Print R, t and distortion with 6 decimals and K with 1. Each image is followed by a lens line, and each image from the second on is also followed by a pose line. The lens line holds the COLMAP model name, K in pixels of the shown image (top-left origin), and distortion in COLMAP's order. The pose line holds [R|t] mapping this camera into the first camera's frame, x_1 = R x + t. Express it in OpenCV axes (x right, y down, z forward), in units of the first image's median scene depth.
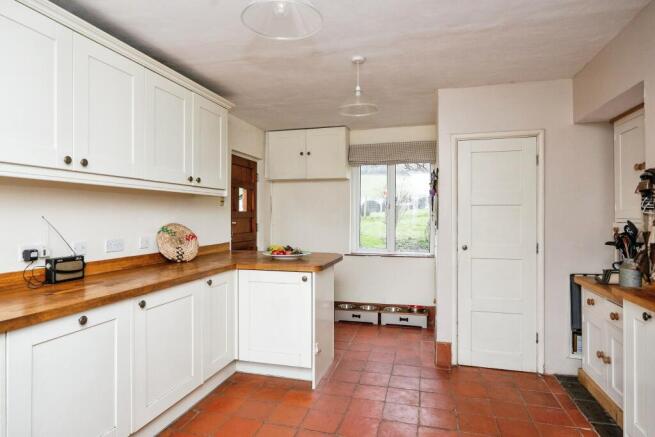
lens RADIAL K [[388.4, 0, 326.7], [0, 388.4, 216.5], [0, 0, 1]] dist [0.004929, -0.002611]
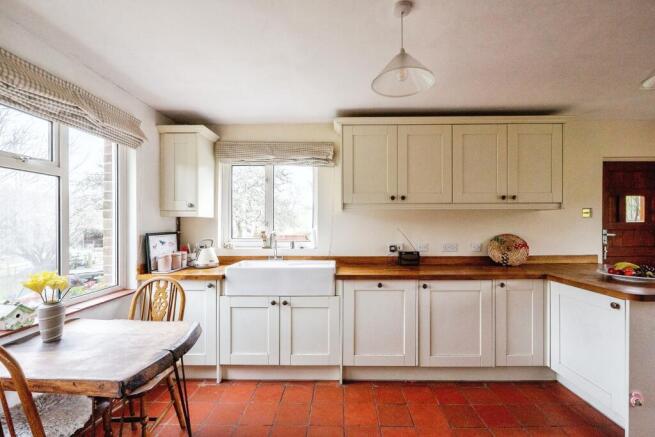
lens RADIAL K [[282.4, 0, 332.2], [0, 282.4, 227.4], [0, 0, 1]] dist [0.003834, -0.000109]
pose [[0.253625, 0.002152, -0.967300, 0.342863], [0.001672, 0.999995, 0.002663, -0.006359], [0.967301, -0.002293, 0.253620, 0.246655]]
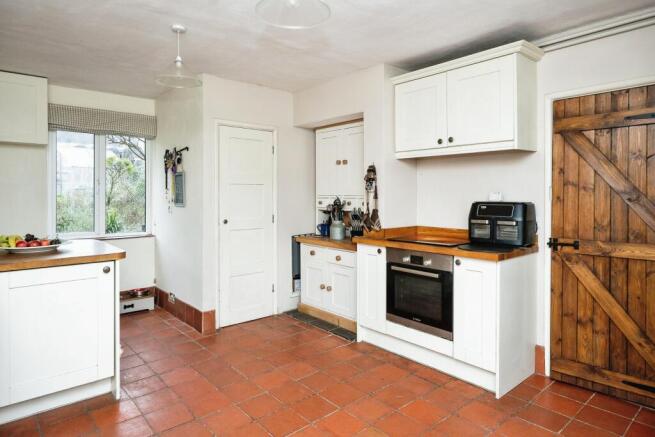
lens RADIAL K [[388.4, 0, 331.0], [0, 388.4, 197.9], [0, 0, 1]] dist [0.004929, -0.002611]
pose [[0.538063, -0.007749, 0.842869, -0.453059], [0.003044, 0.999969, 0.007251, 0.004563], [-0.842899, -0.001336, 0.538070, 0.149563]]
